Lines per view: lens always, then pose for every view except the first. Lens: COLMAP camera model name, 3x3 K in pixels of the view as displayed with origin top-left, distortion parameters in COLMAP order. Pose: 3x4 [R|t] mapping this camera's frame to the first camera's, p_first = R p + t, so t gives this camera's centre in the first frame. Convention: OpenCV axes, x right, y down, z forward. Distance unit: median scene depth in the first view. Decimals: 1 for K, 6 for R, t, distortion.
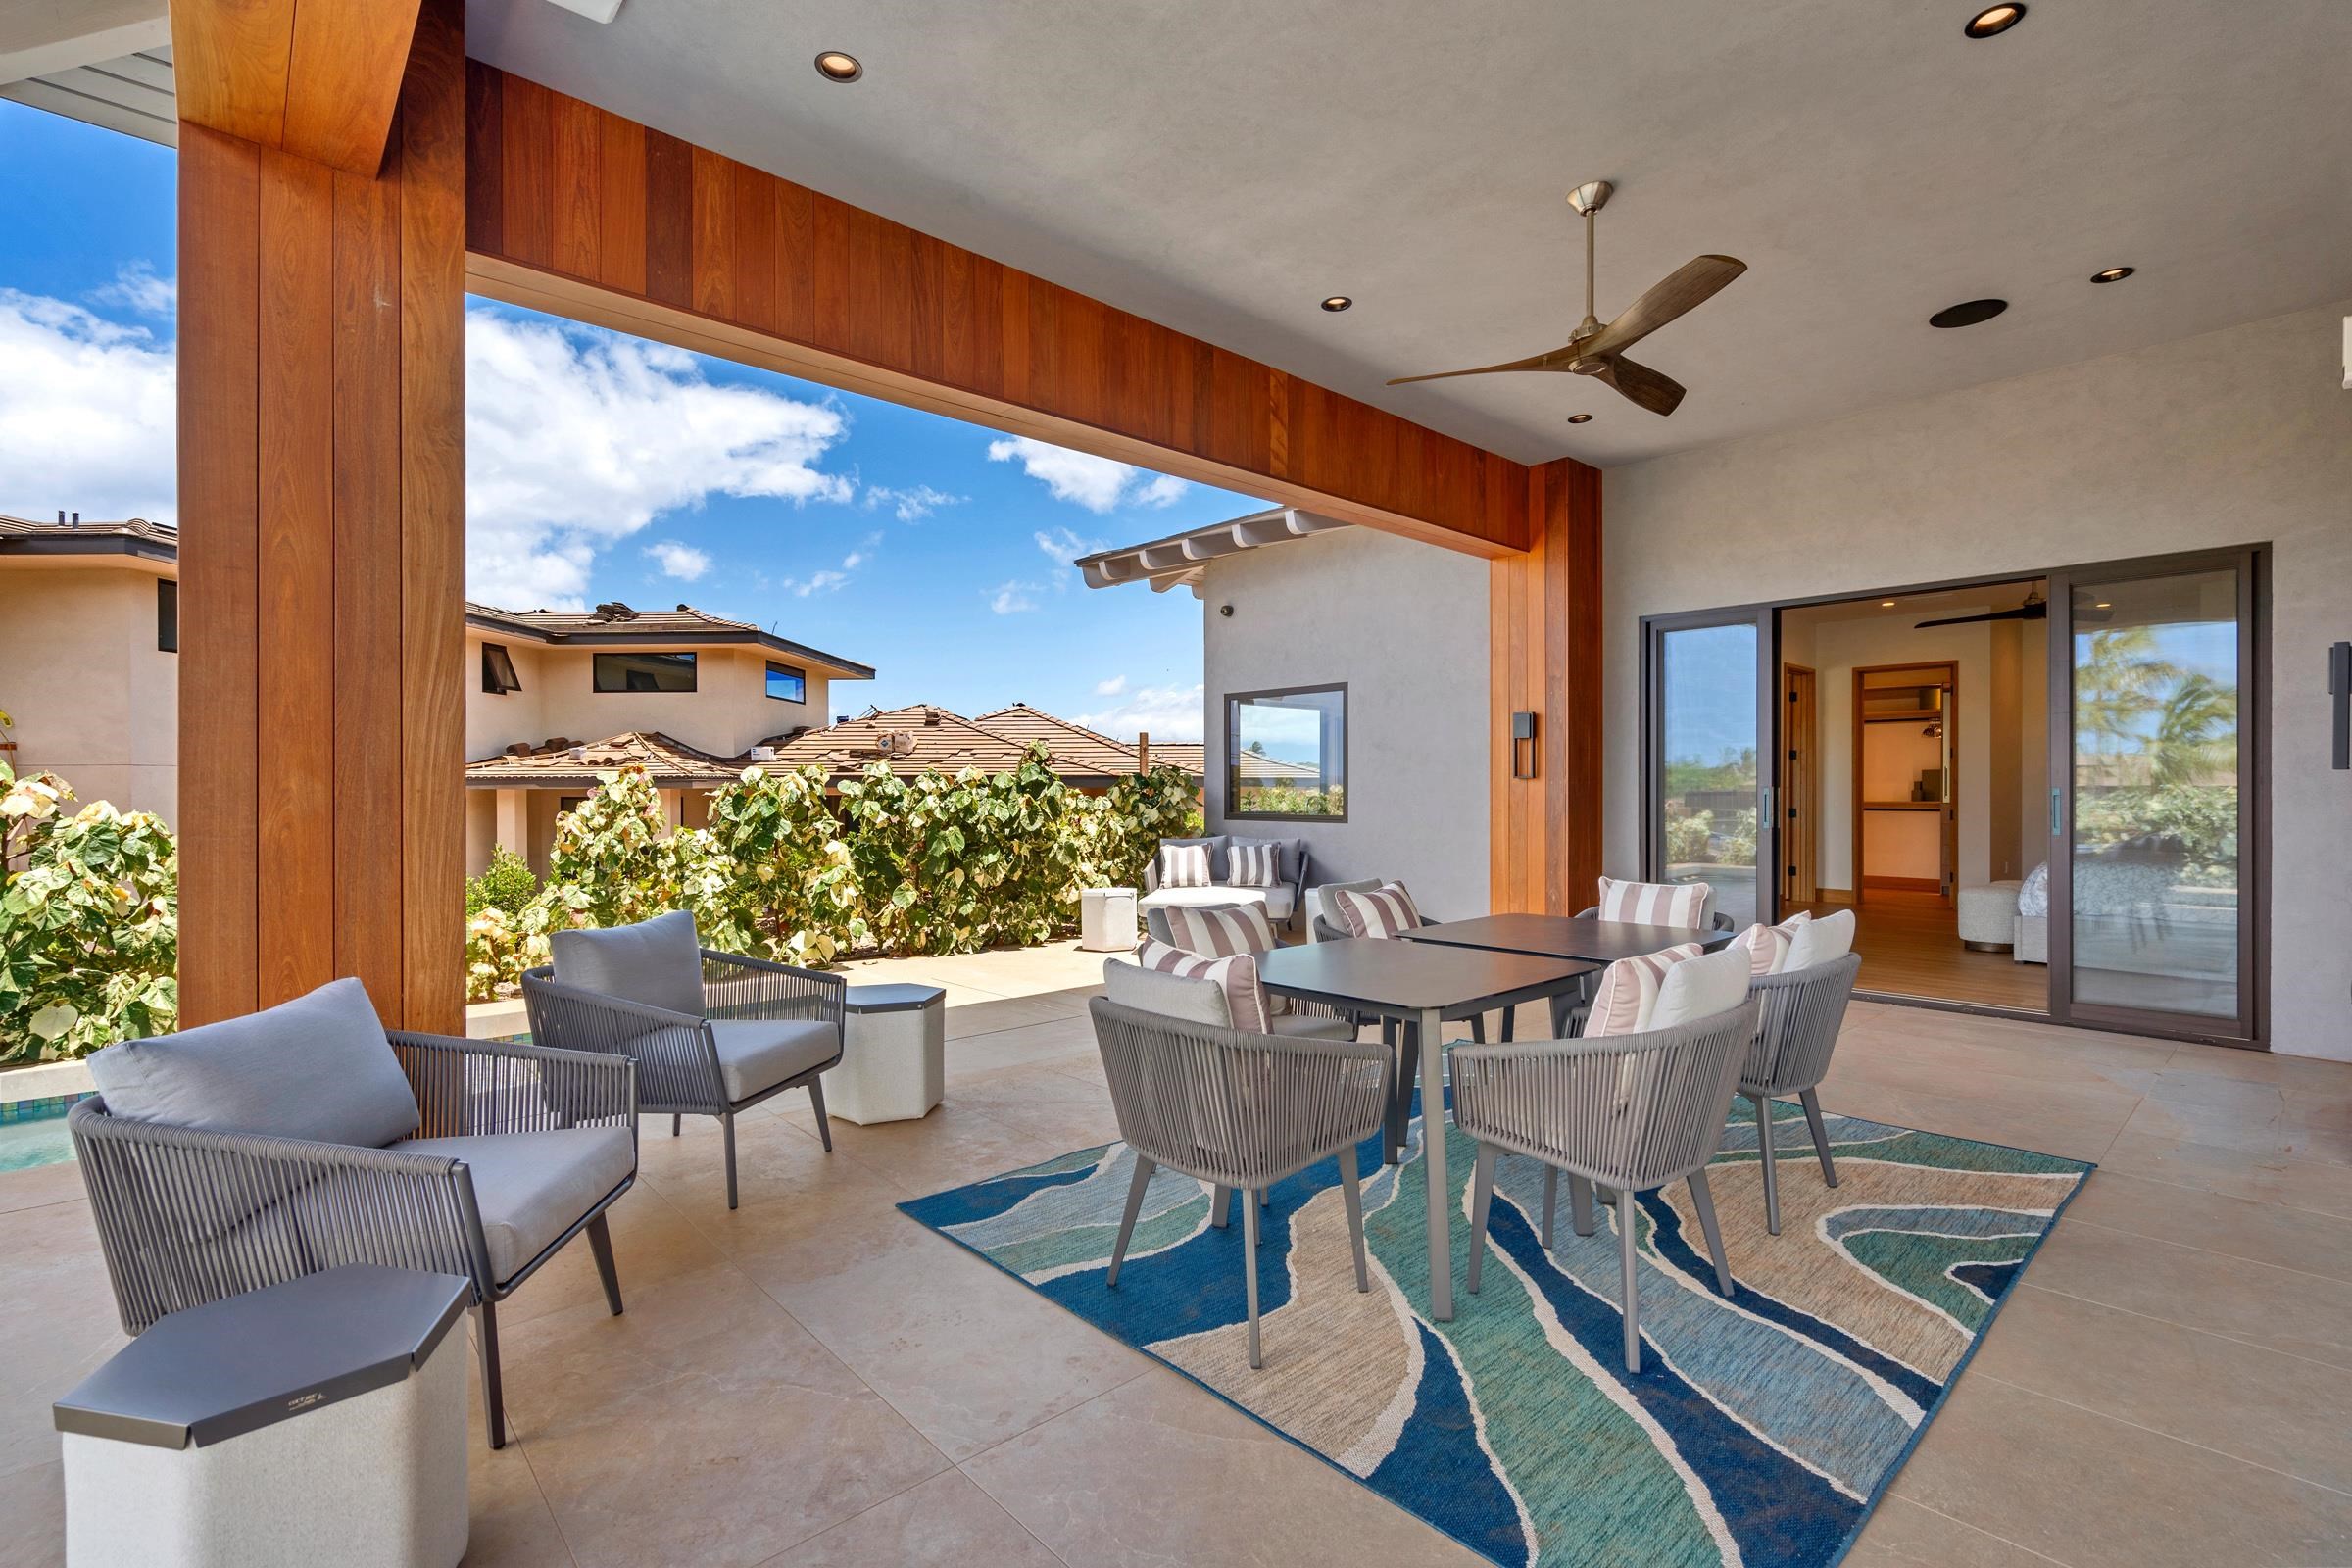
lens RADIAL K [[1068.5, 0, 1185.0], [0, 1068.5, 795.2], [0, 0, 1]] dist [-0.008991, 0.002811]
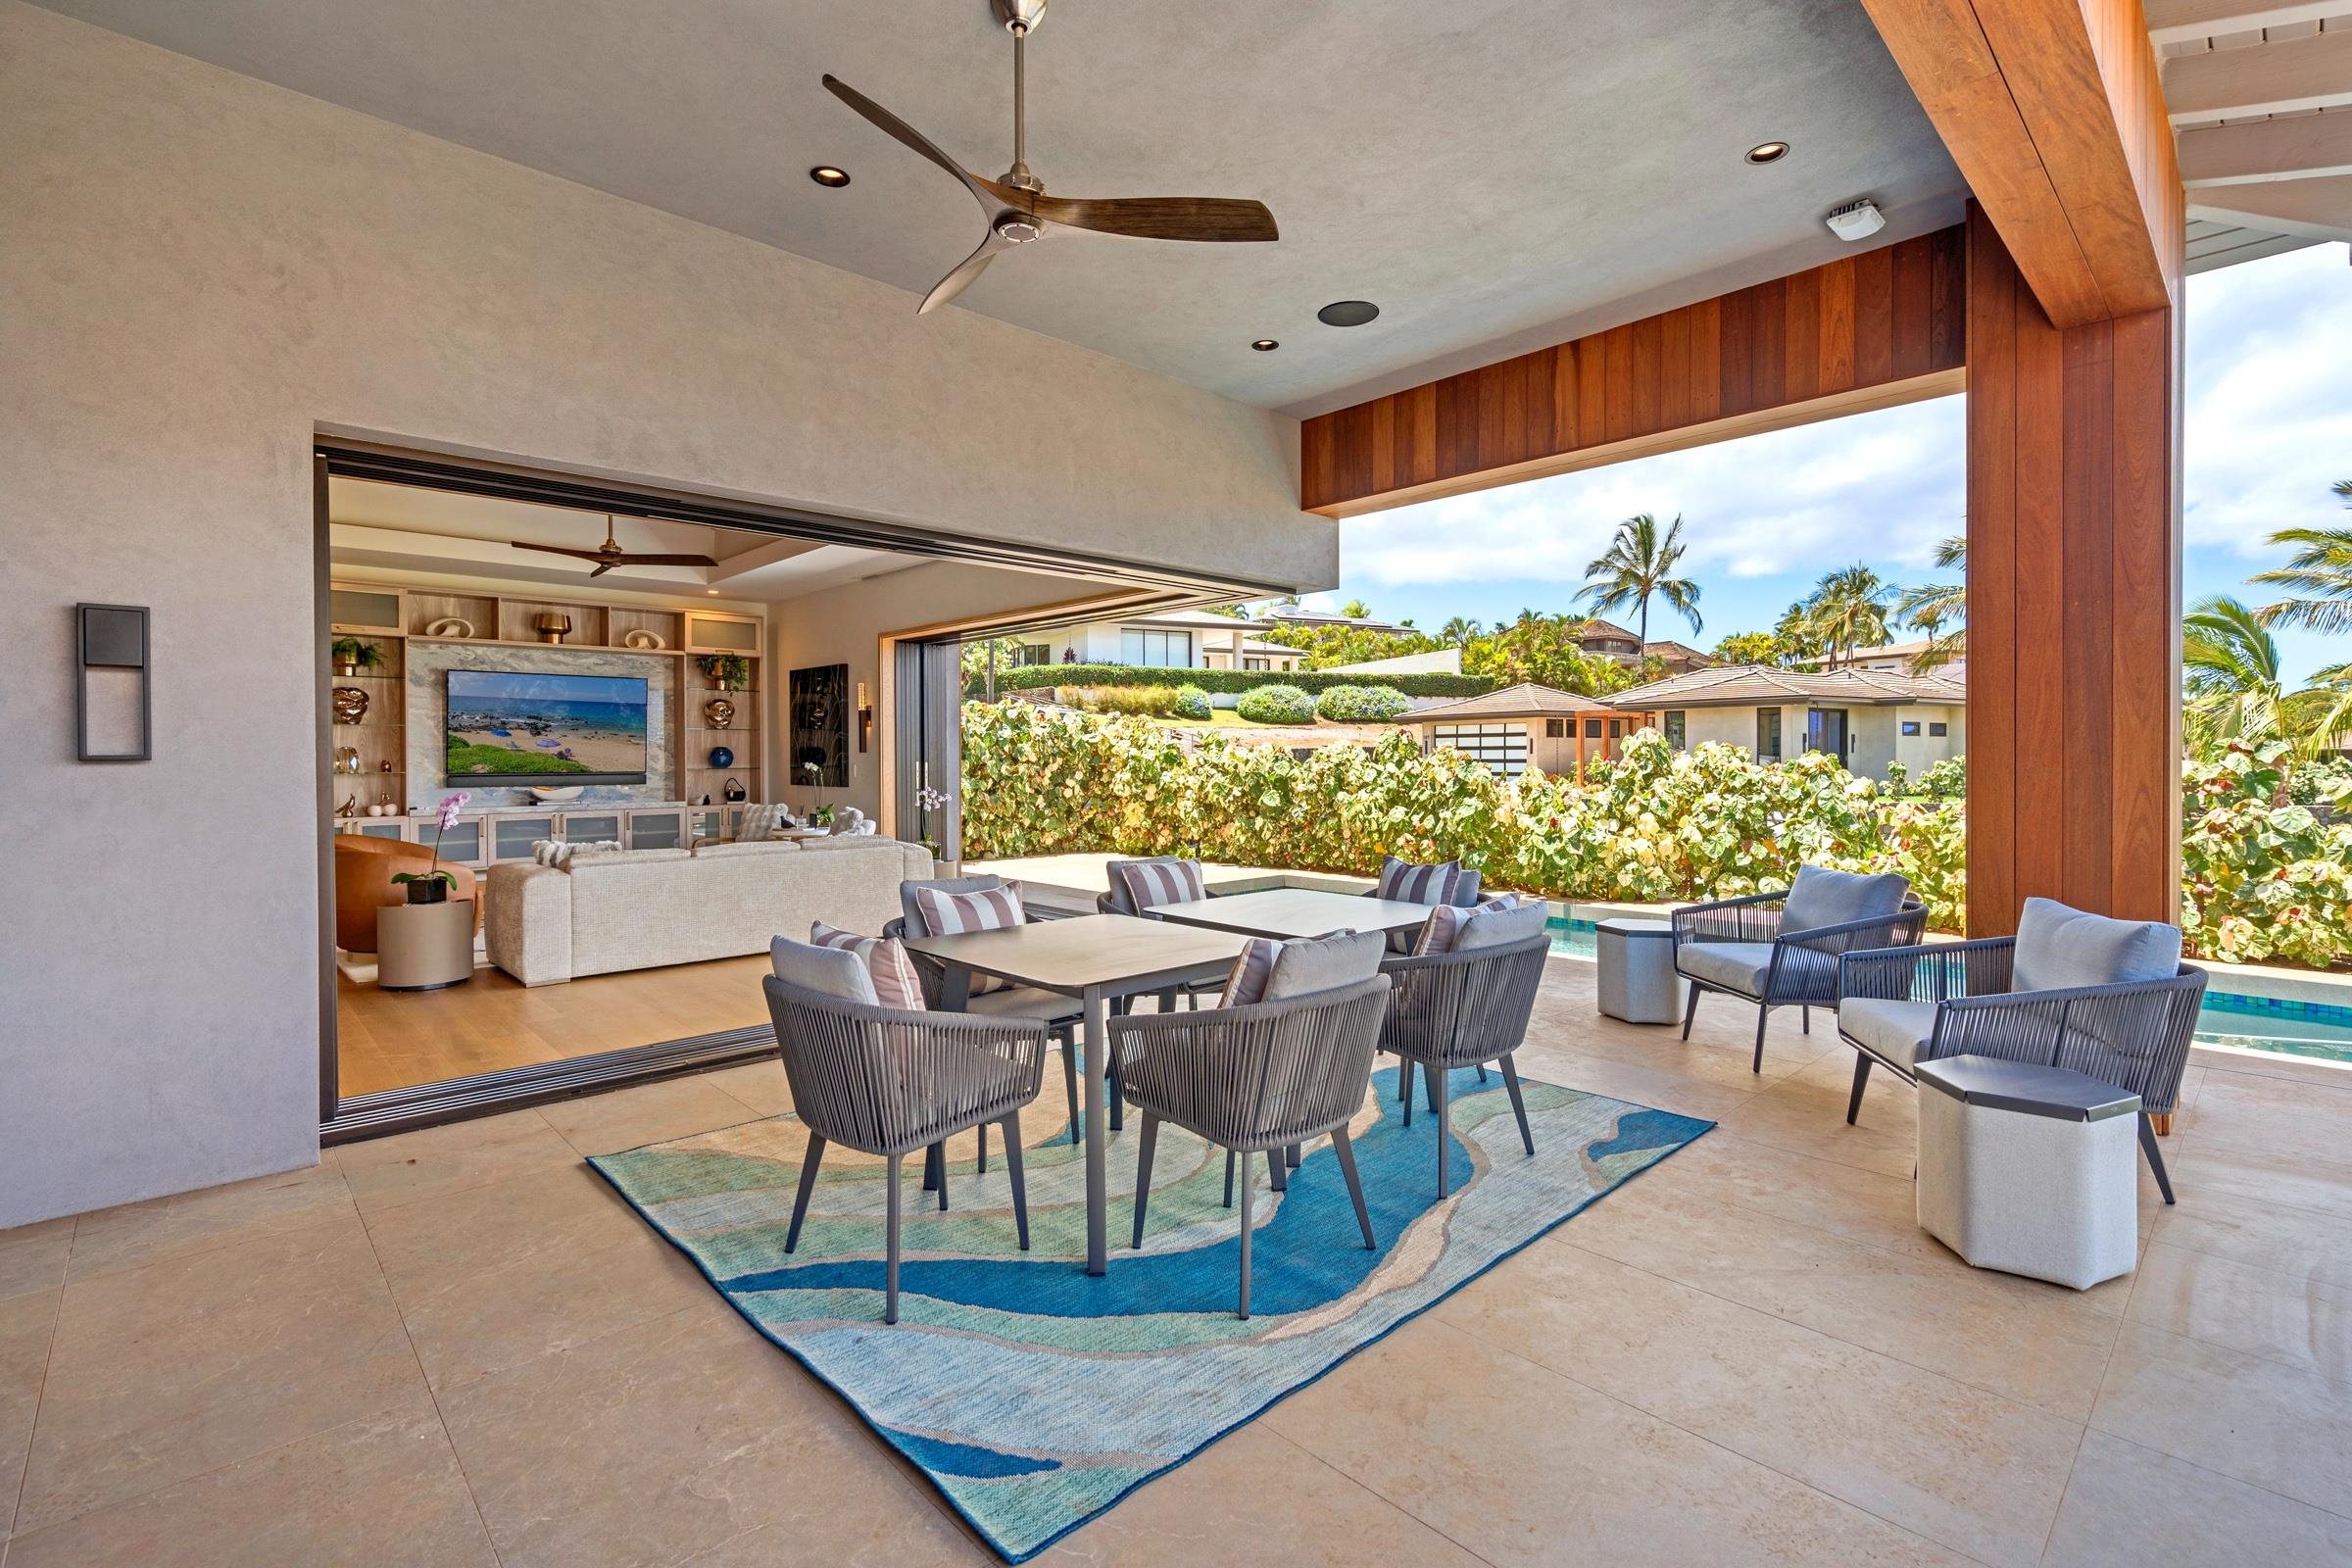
lens RADIAL K [[1068.5, 0, 1188.6], [0, 1068.5, 763.1], [0, 0, 1]] dist [-0.008991, 0.002811]
pose [[-0.999749, 0.004883, -0.021848, 0.128768], [0.004575, 0.999890, 0.014111, -0.013389], [0.021914, 0.014008, -0.999662, 0.819673]]
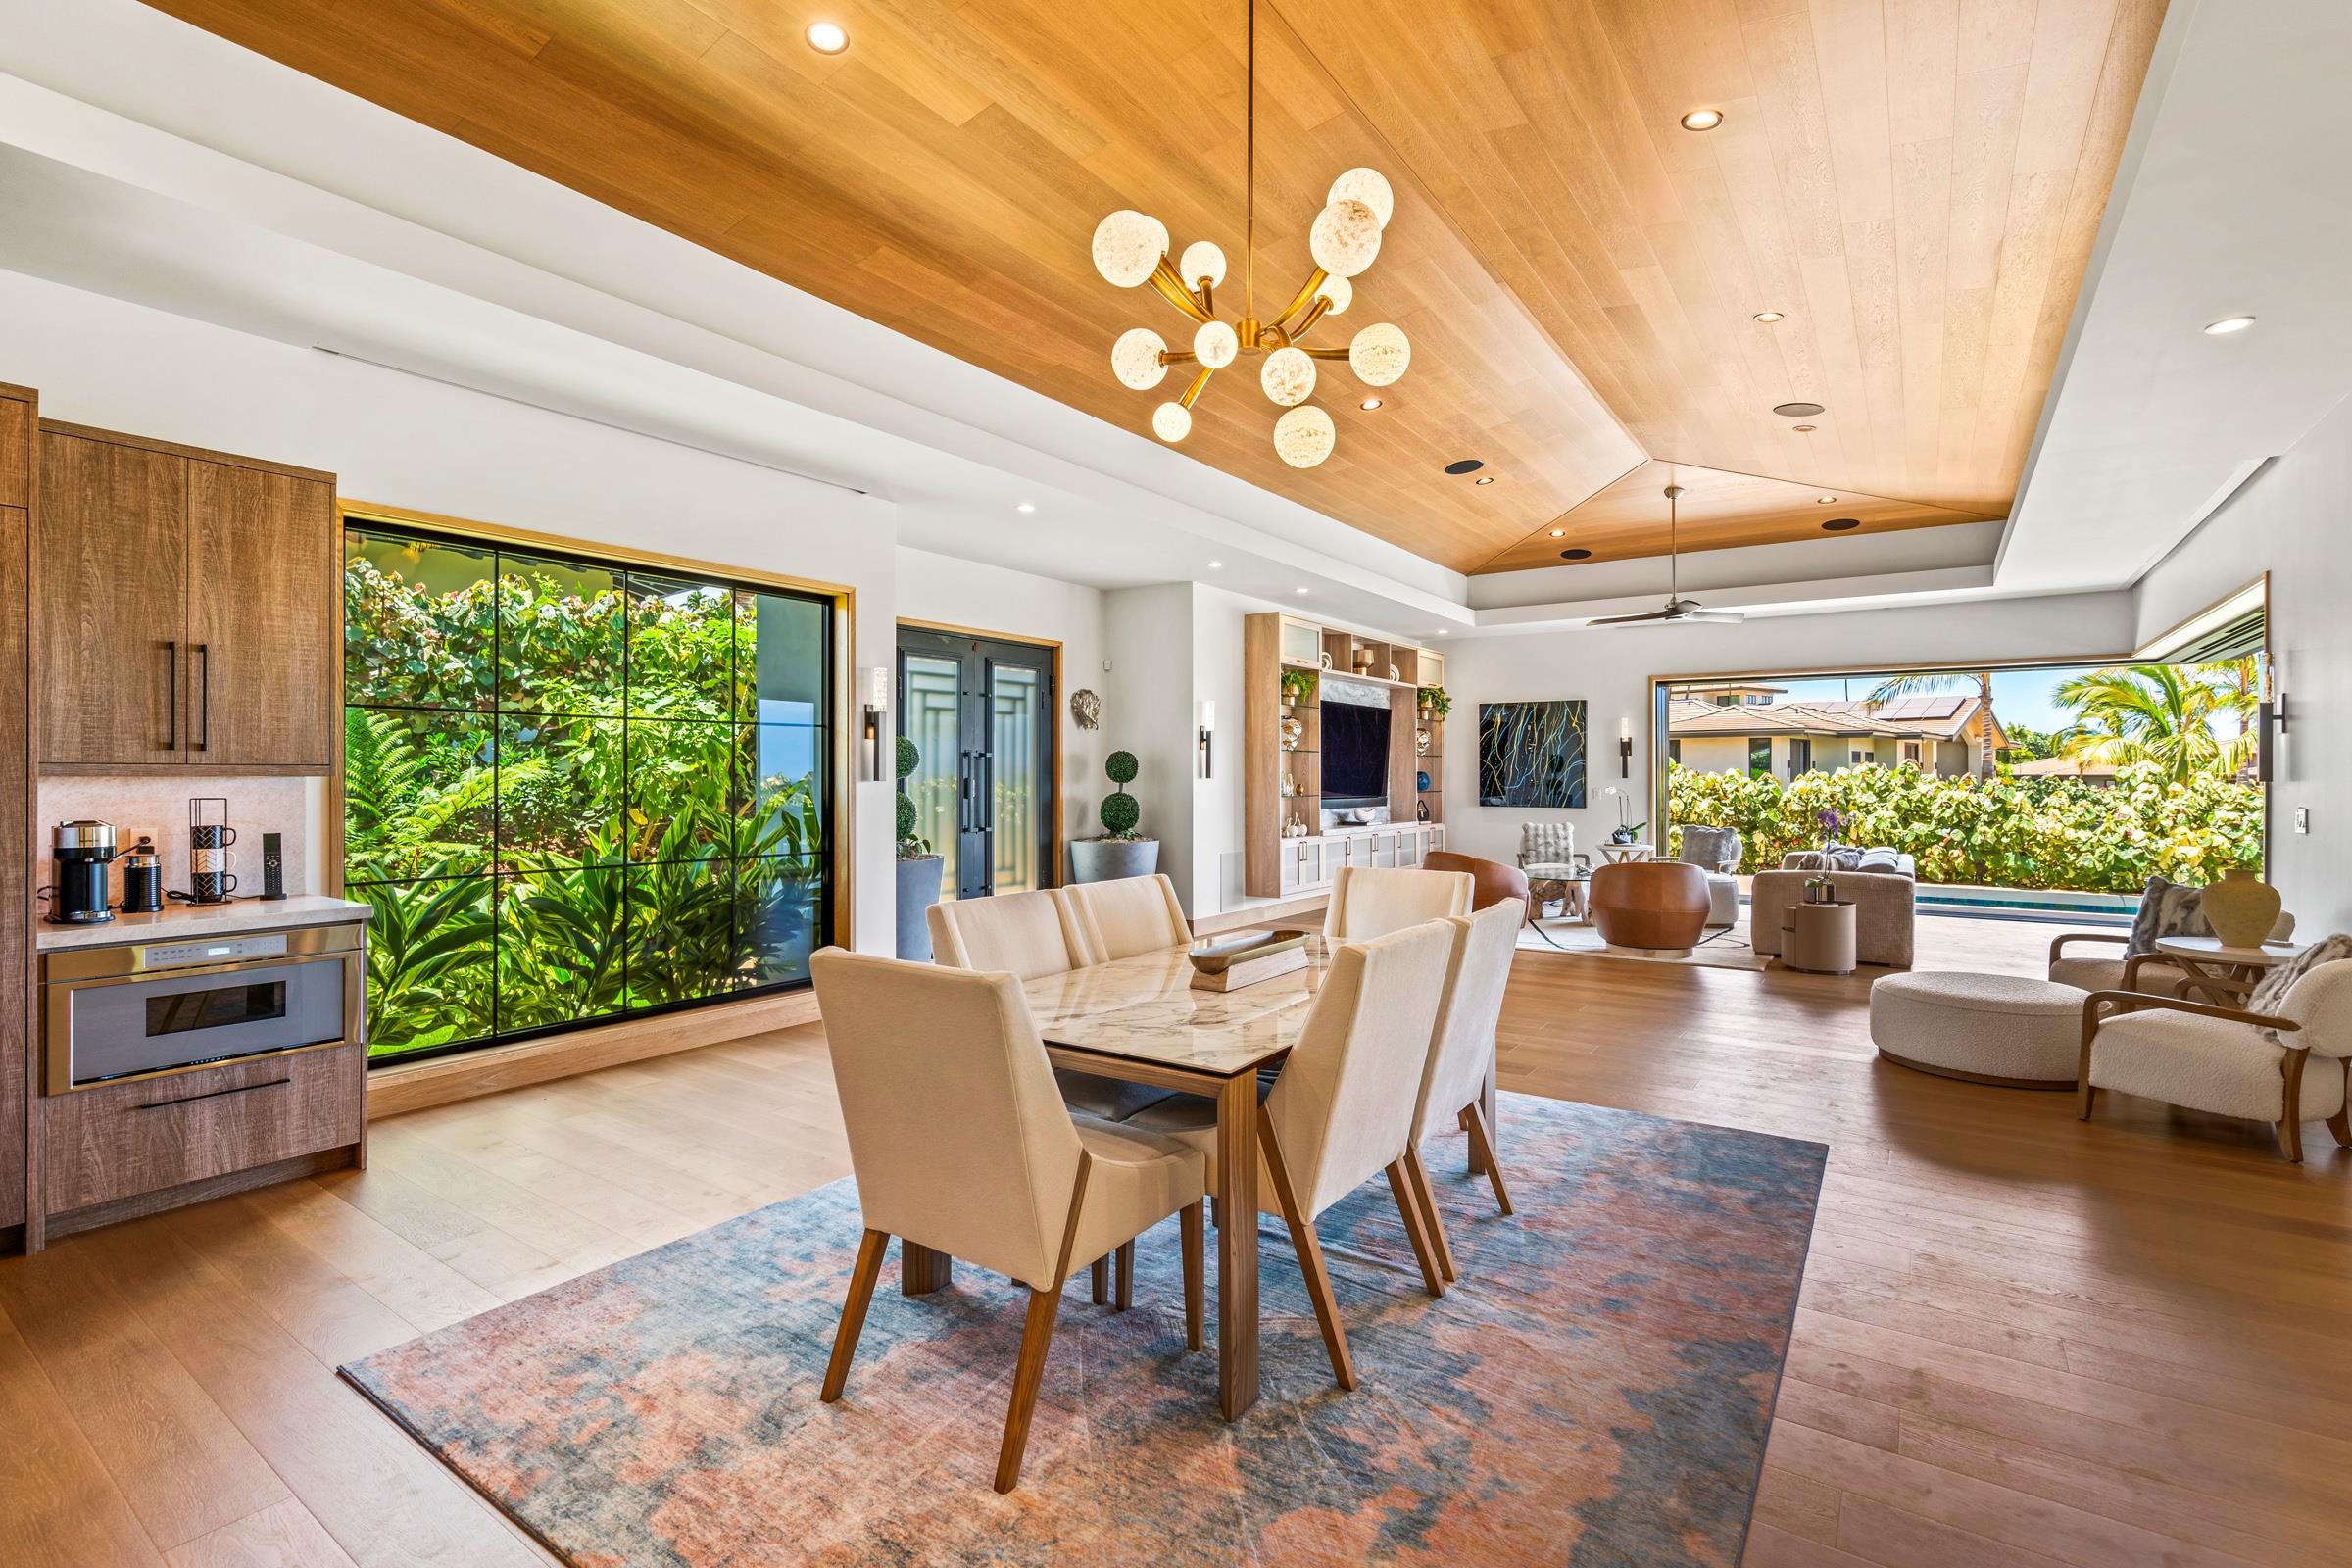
lens RADIAL K [[1068.5, 0, 1188.1], [0, 1068.5, 768.6], [0, 0, 1]] dist [-0.008991, 0.002811]
pose [[-0.973462, -0.000393, -0.228850, 1.327899], [-0.000825, 0.999998, 0.001793, -0.024072], [0.228849, 0.001934, -0.973460, 0.820313]]
